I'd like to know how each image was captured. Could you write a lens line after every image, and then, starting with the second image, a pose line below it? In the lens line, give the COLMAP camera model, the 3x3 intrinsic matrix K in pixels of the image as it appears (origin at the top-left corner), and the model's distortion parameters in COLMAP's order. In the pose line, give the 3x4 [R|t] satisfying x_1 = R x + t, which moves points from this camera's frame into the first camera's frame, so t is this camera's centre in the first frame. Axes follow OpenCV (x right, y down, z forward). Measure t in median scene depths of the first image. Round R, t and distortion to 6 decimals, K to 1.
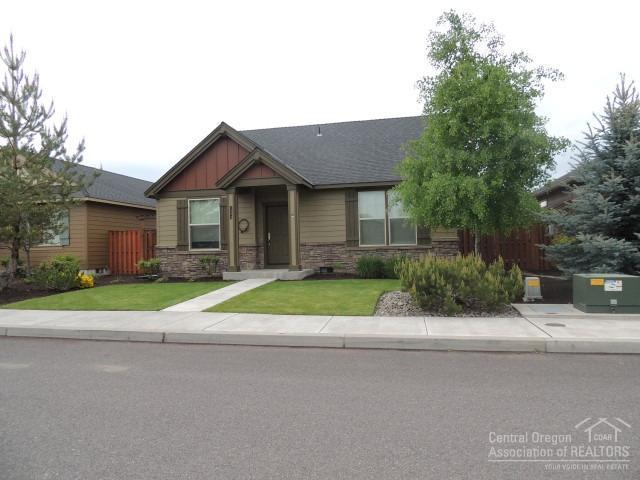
lens RADIAL K [[454.8, 0, 320.0], [0, 454.8, 240.0], [0, 0, 1]] dist [-0.002640, -0.000800]
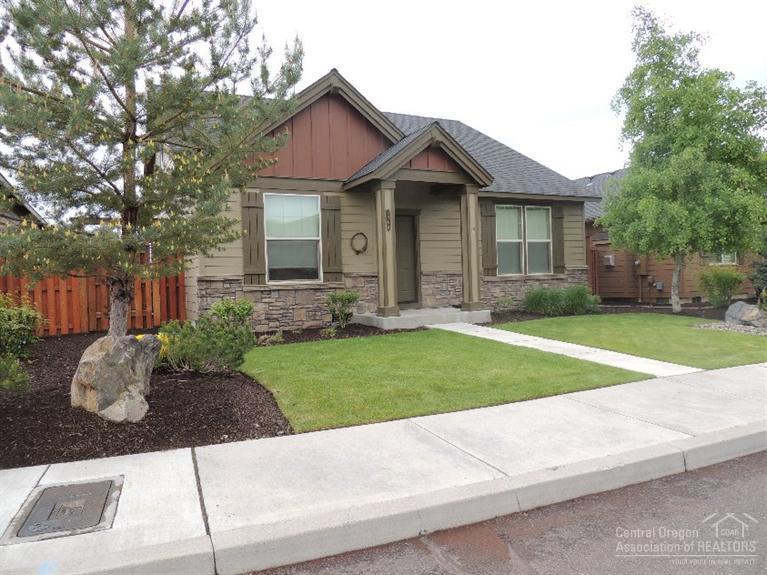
lens RADIAL K [[545.1, 0, 383.5], [0, 545.1, 287.5], [0, 0, 1]] dist [-0.002640, -0.000800]
pose [[0.778775, -0.010558, 0.627215, -0.608465], [0.003138, 0.999911, 0.012934, 0.019873], [-0.627296, -0.008105, 0.778739, 0.386857]]
